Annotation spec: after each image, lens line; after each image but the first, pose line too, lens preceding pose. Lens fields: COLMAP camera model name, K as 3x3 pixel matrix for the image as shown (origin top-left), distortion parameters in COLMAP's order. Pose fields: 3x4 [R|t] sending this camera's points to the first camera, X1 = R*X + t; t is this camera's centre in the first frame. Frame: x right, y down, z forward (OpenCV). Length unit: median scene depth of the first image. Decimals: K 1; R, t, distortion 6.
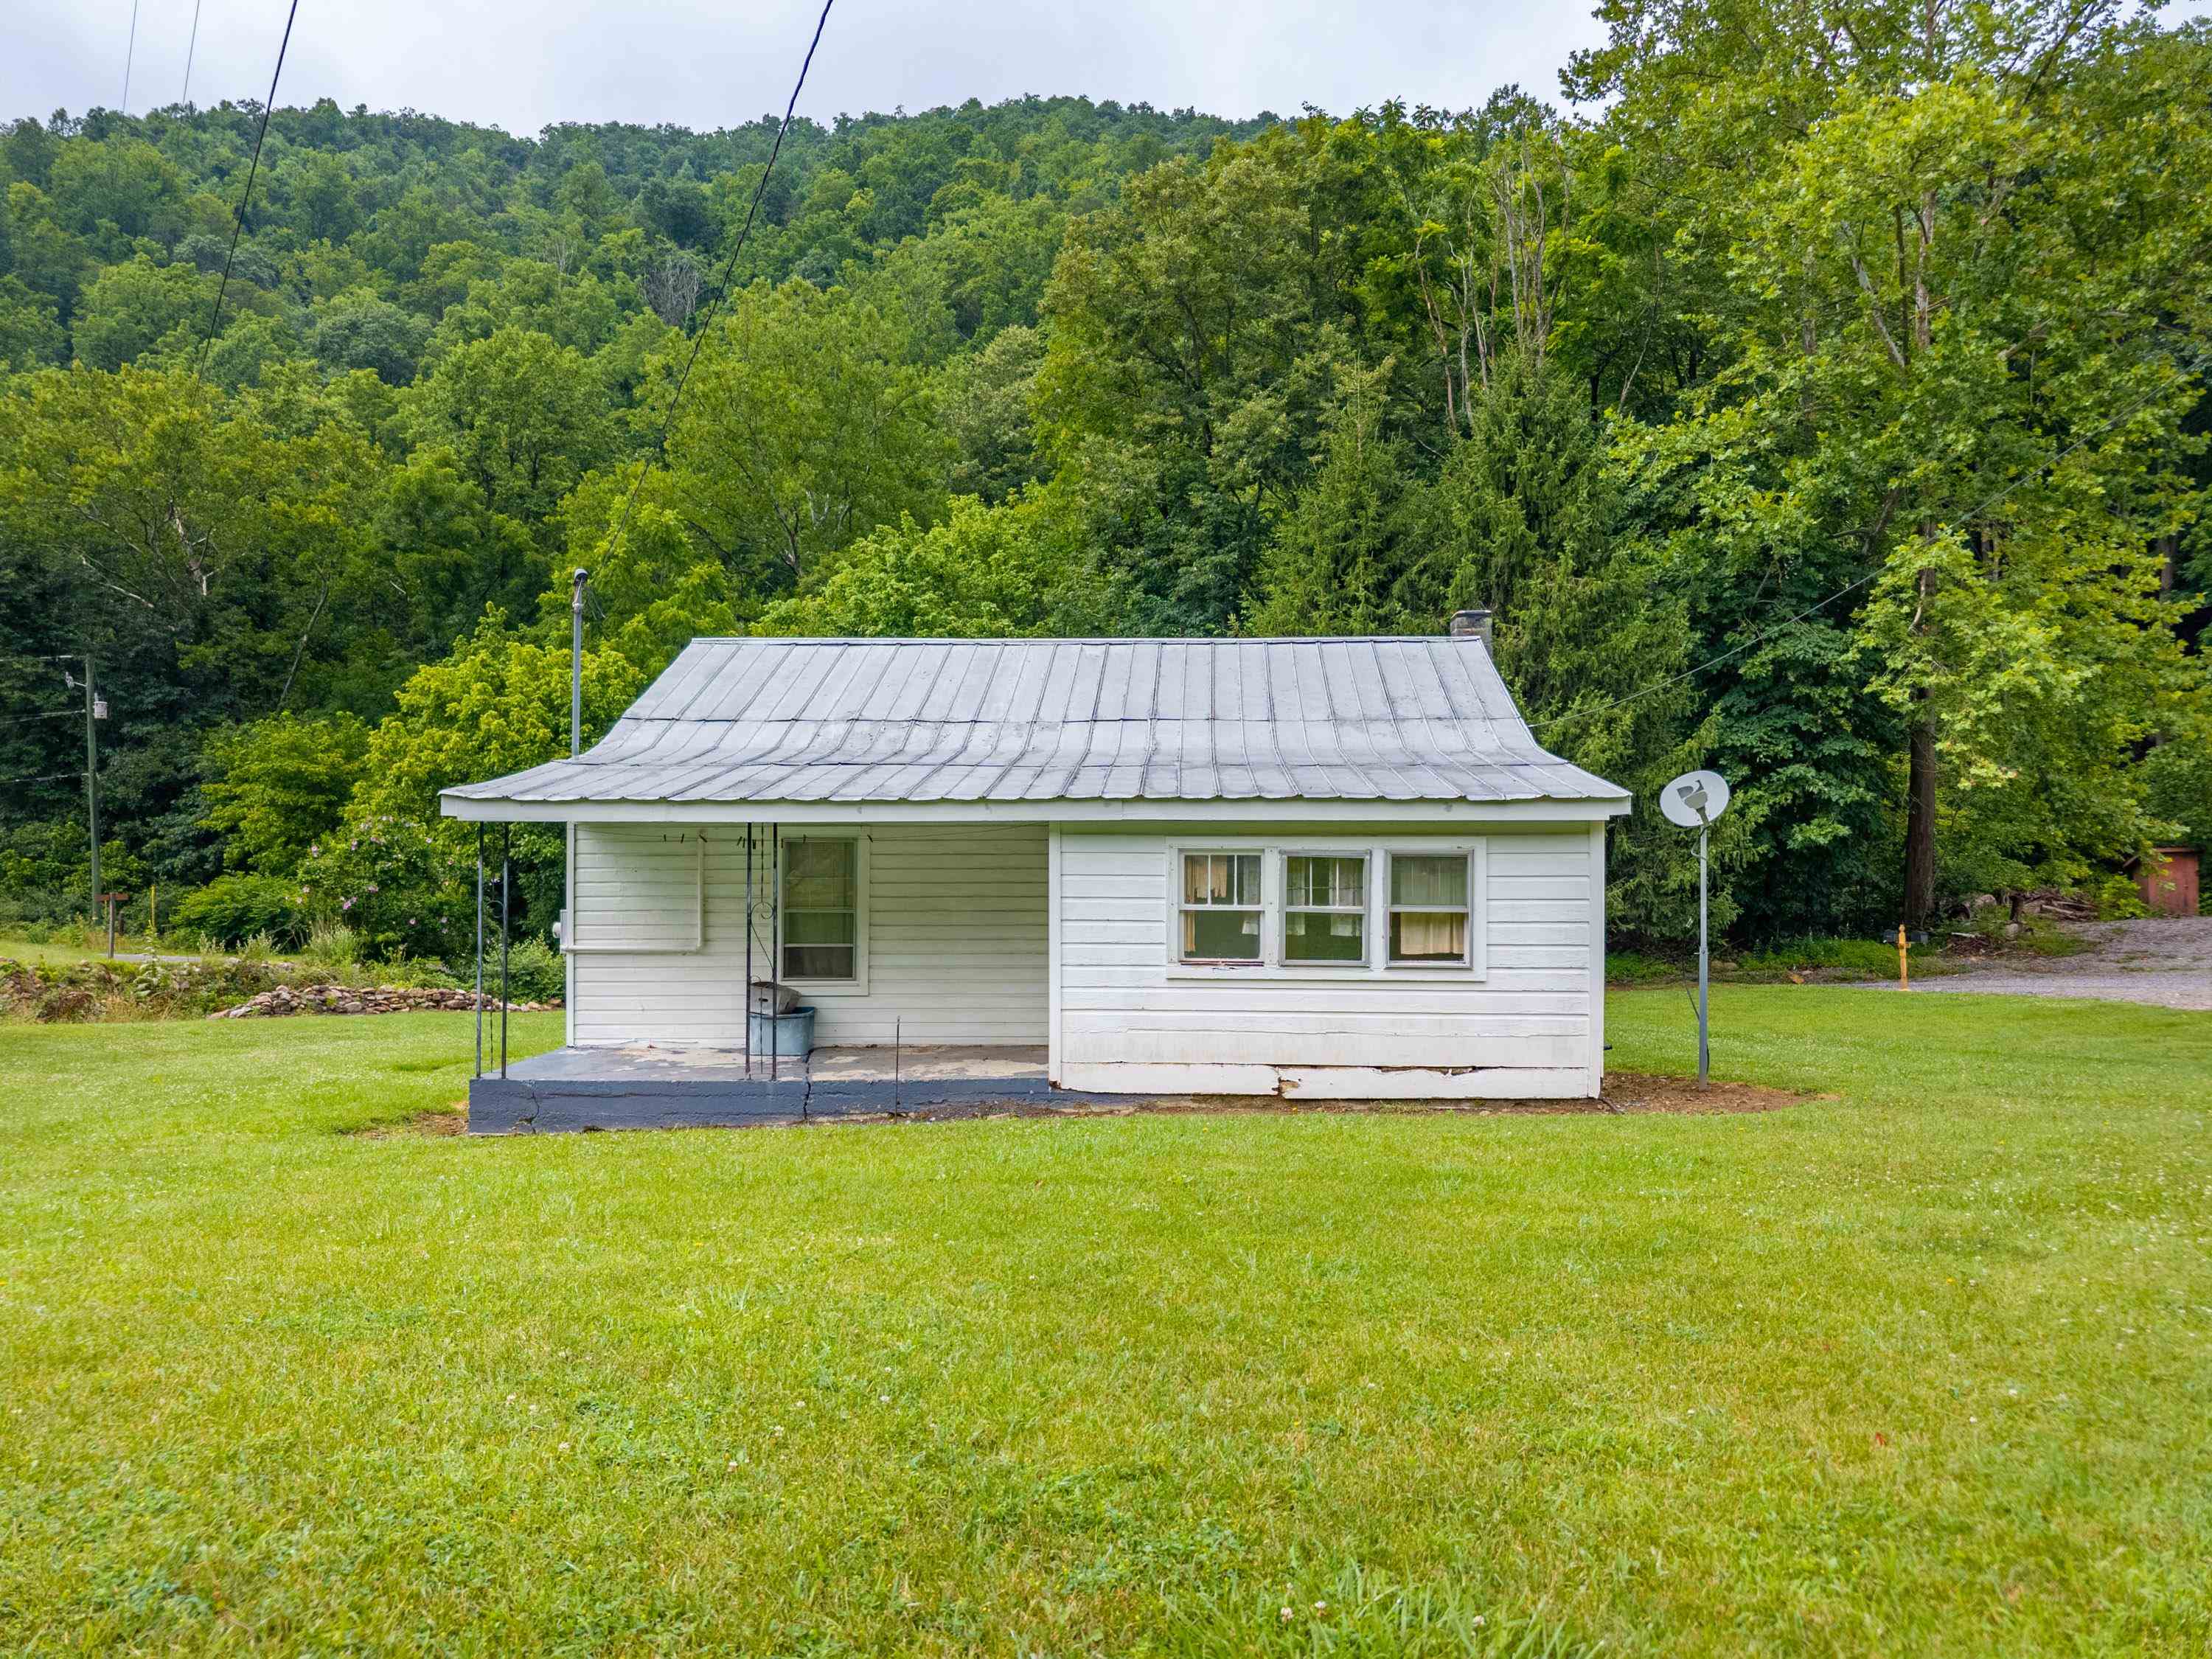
lens RADIAL K [[1489.2, 0, 1110.1], [0, 1489.2, 840.1], [0, 0, 1]] dist [0.010011, -0.004974]
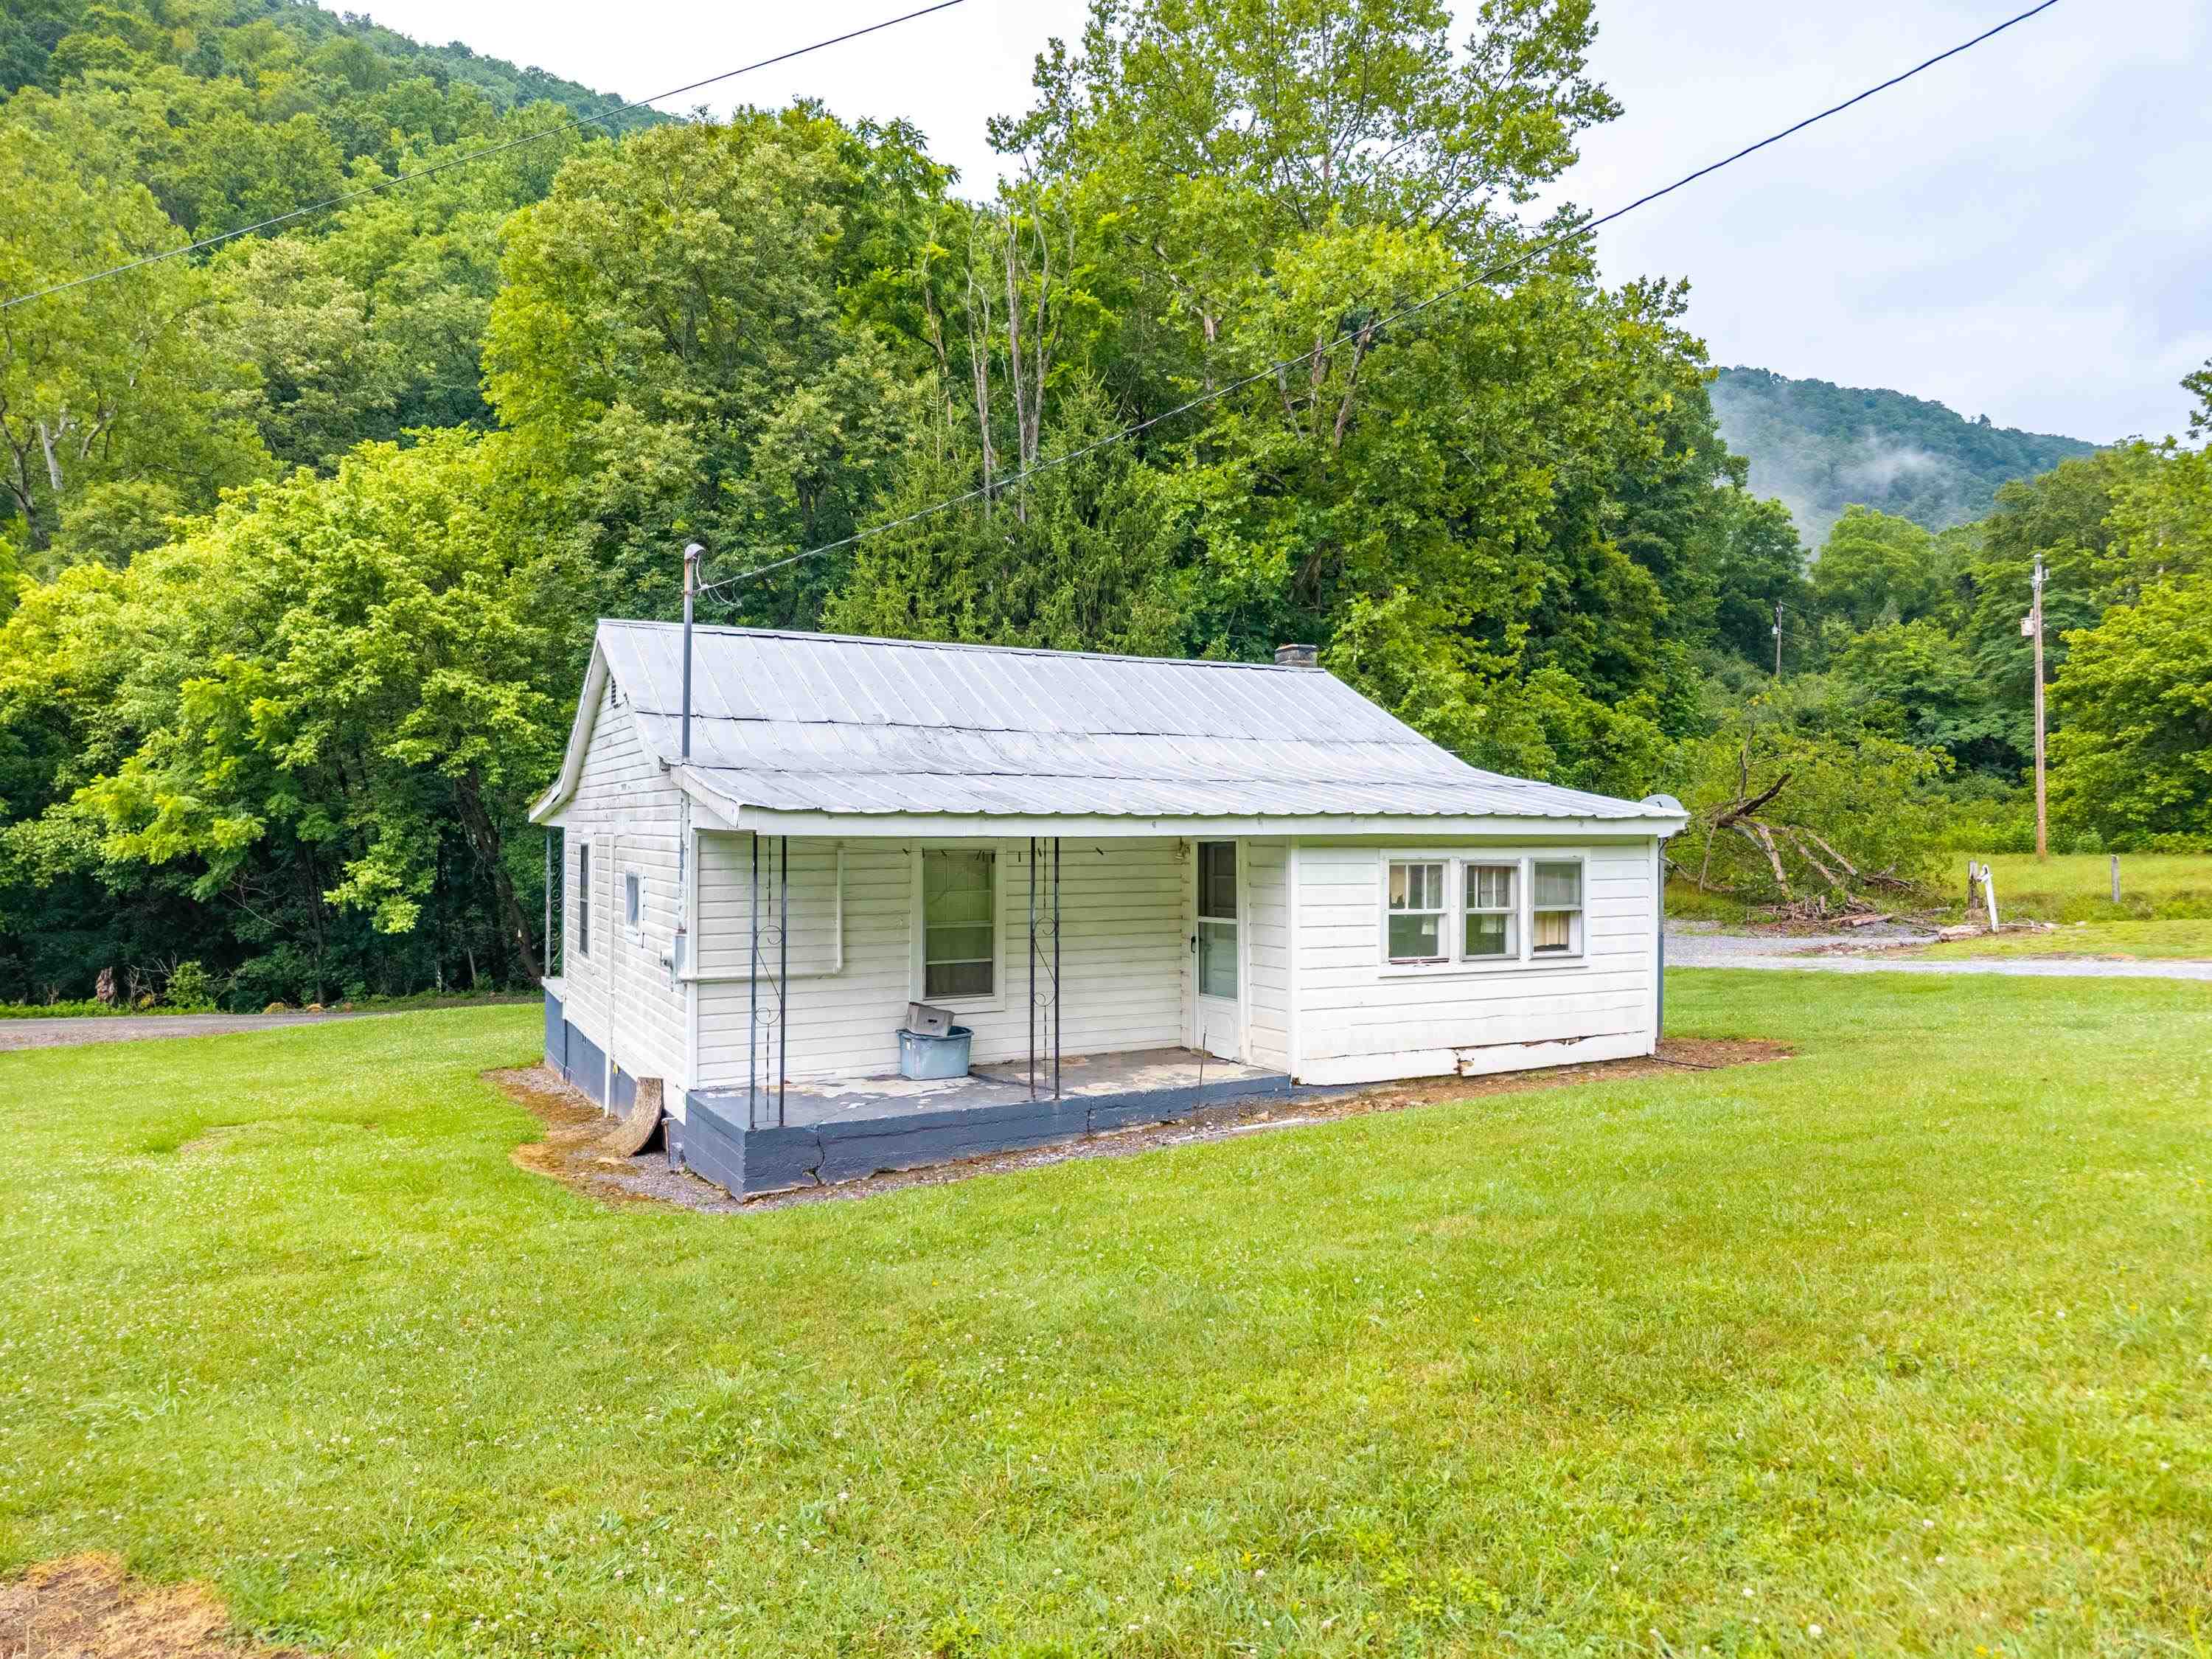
lens RADIAL K [[1489.2, 0, 1110.1], [0, 1489.2, 840.1], [0, 0, 1]] dist [0.010011, -0.004974]
pose [[0.862833, -0.001732, 0.505486, -0.256991], [0.000164, 0.999995, 0.003147, -0.004532], [-0.505489, -0.002633, 0.862829, 0.053350]]
